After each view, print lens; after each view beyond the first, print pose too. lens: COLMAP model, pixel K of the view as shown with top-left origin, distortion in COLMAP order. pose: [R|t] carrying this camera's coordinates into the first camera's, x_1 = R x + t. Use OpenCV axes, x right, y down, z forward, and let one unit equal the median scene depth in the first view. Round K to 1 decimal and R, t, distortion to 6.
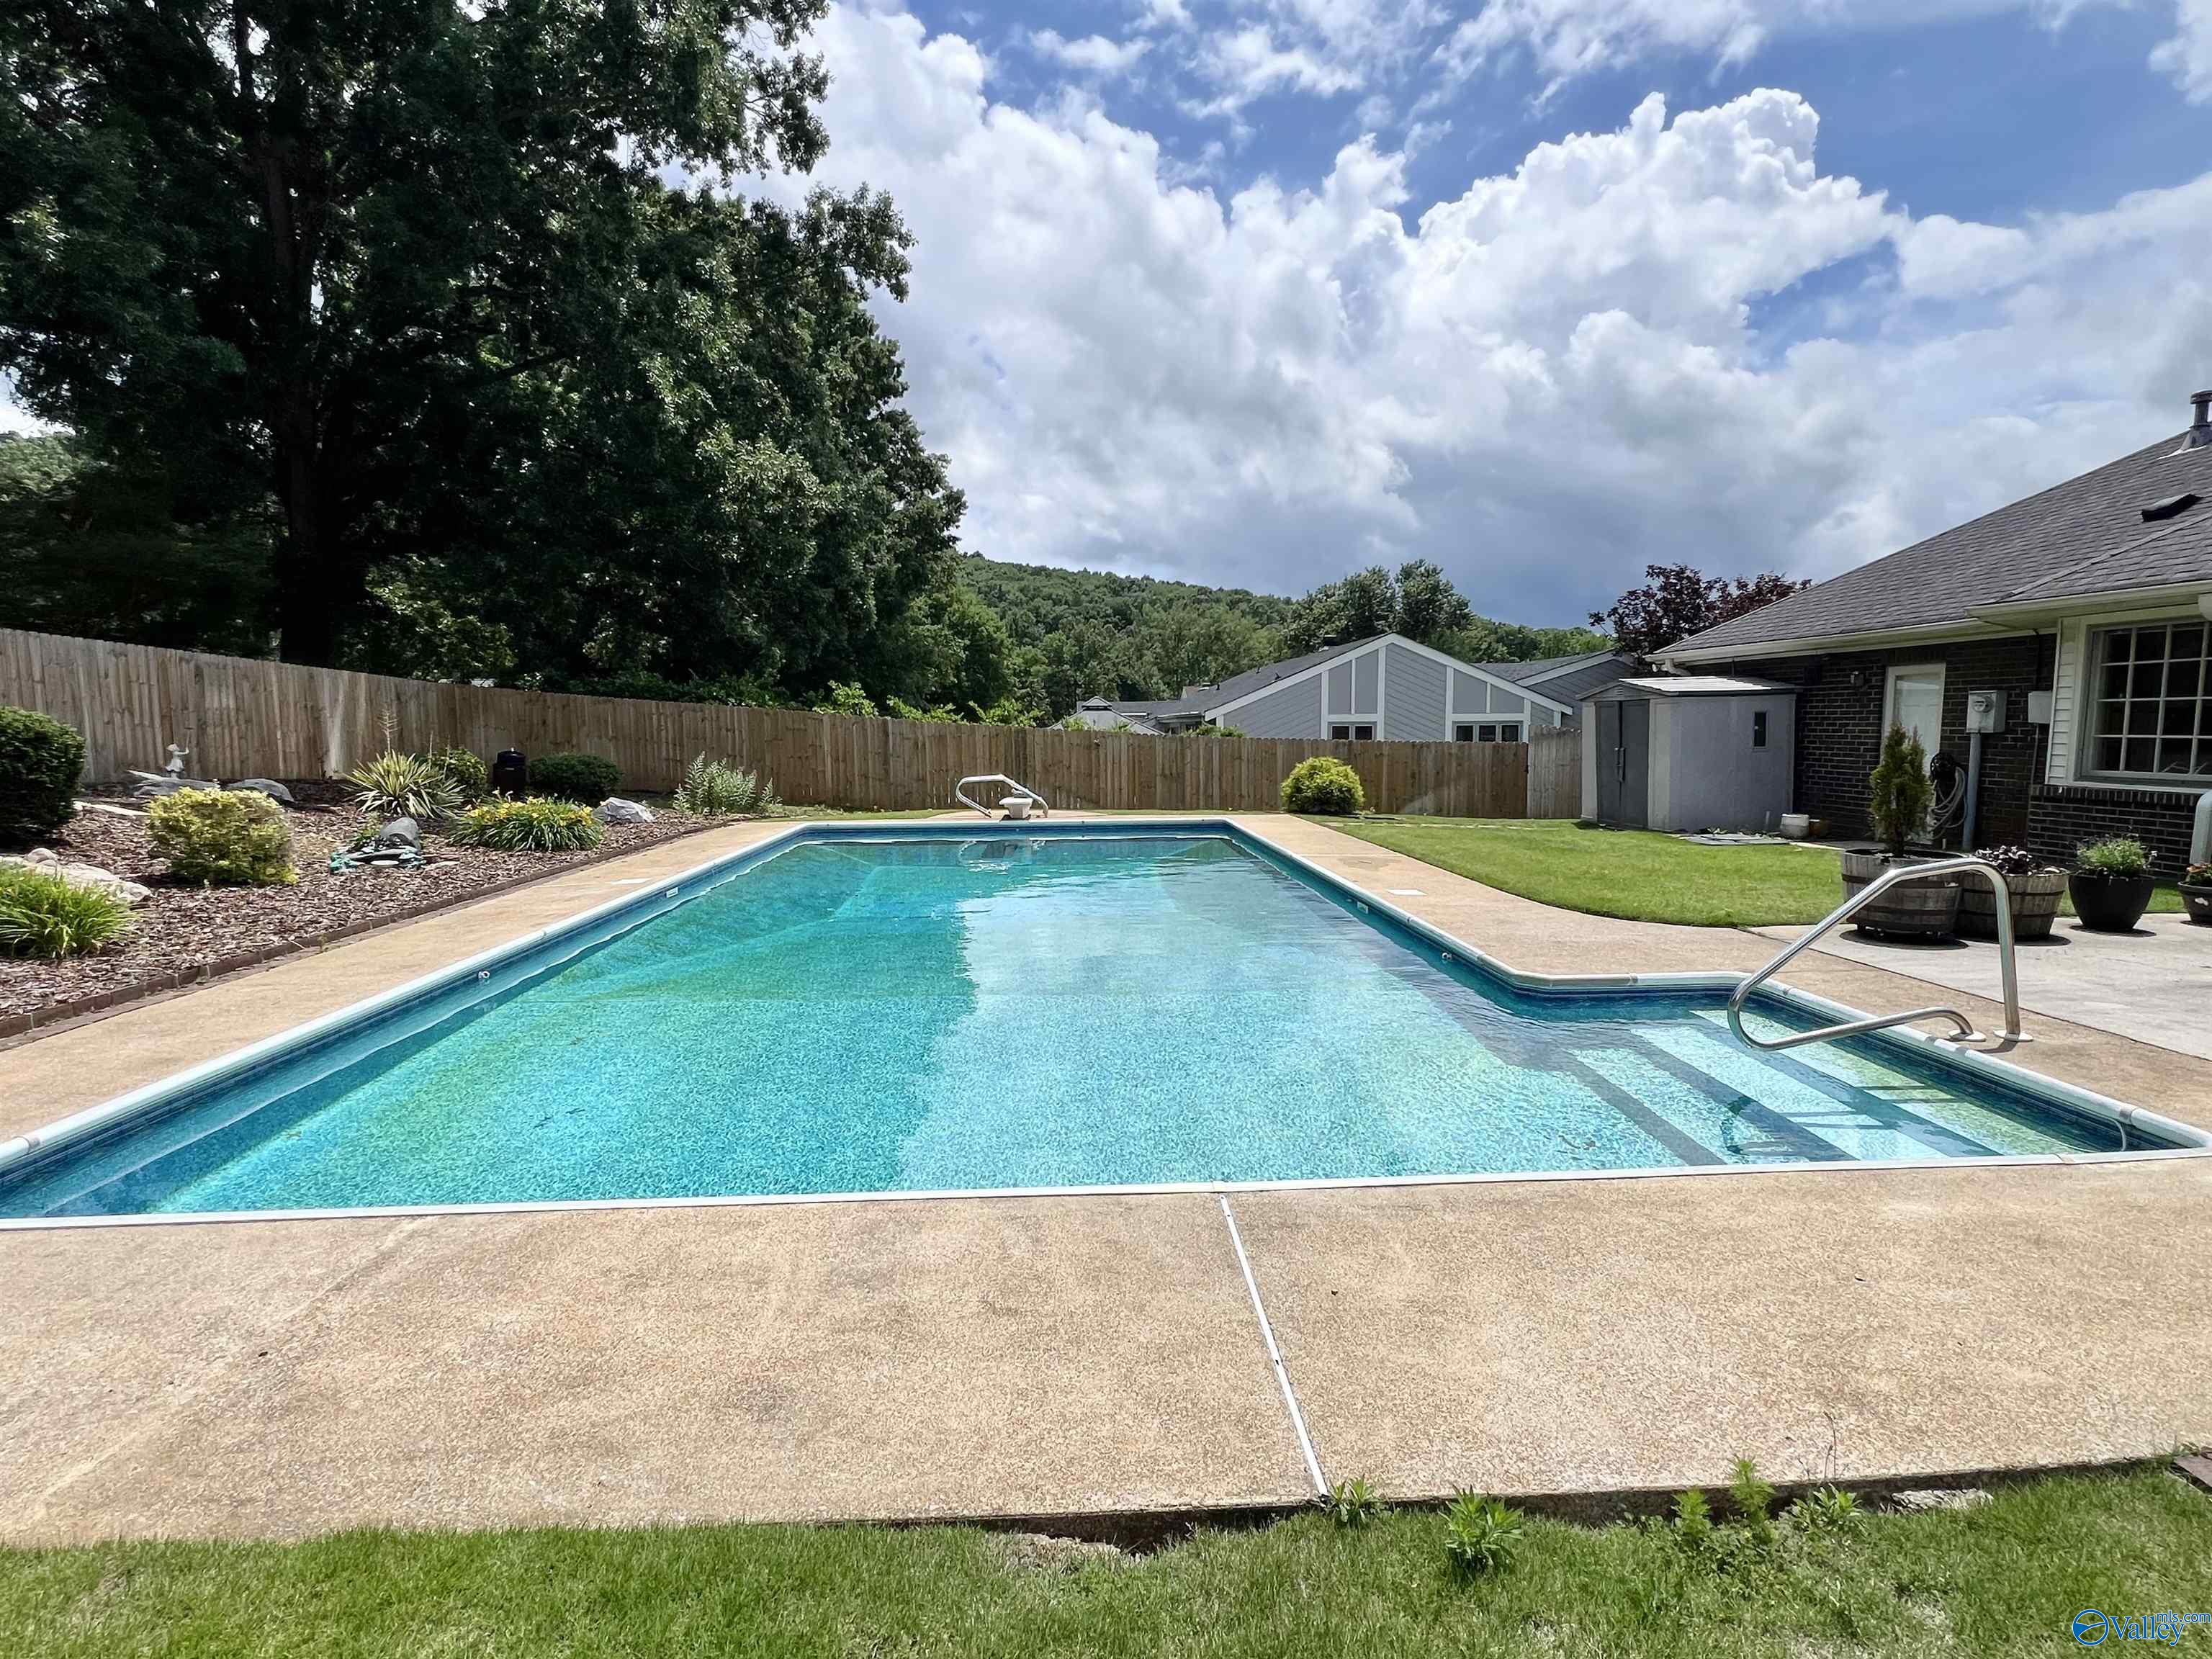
lens RADIAL K [[1029.6, 0, 1107.9], [0, 1029.6, 828.6], [0, 0, 1]] dist [0.000096, 0.000019]
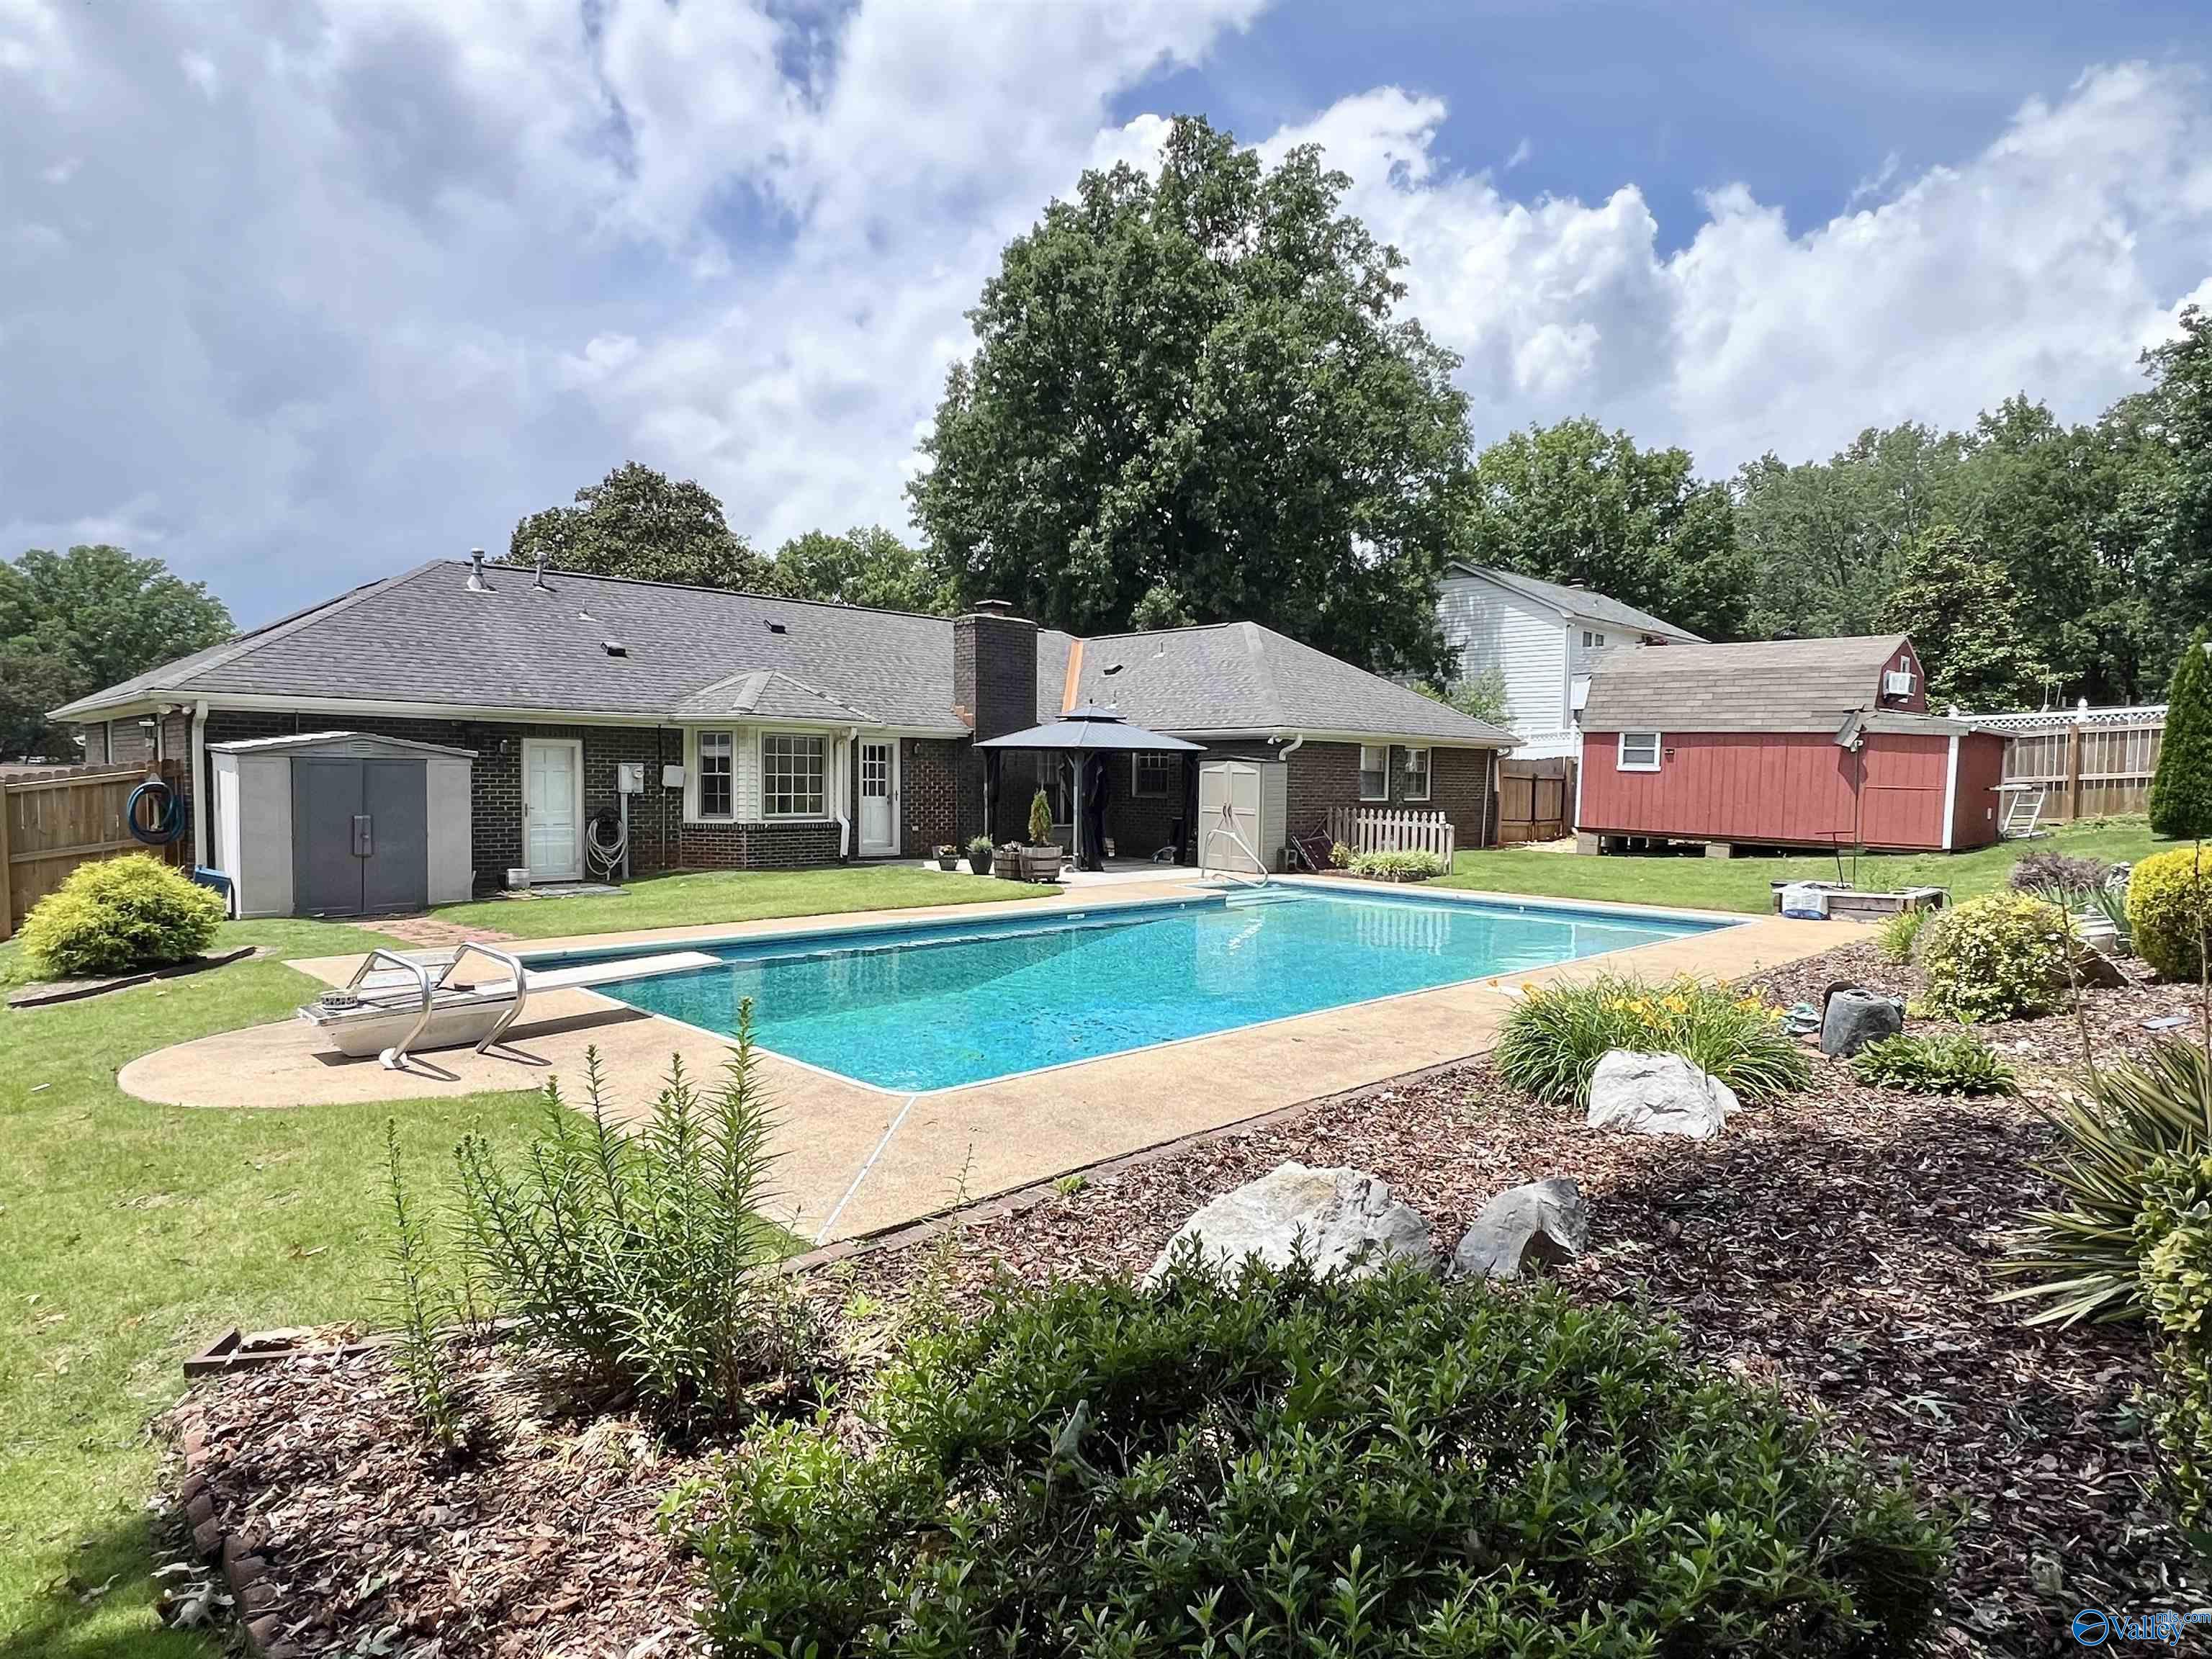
lens RADIAL K [[1226.8, 0, 1105.8], [0, 1226.8, 834.2], [0, 0, 1]] dist [-0.000016, -0.000003]
pose [[-0.652989, -0.041929, 0.756206, -0.890273], [0.060462, 0.992394, 0.107234, -0.179965], [-0.754950, 0.115744, -0.645487, 1.624960]]
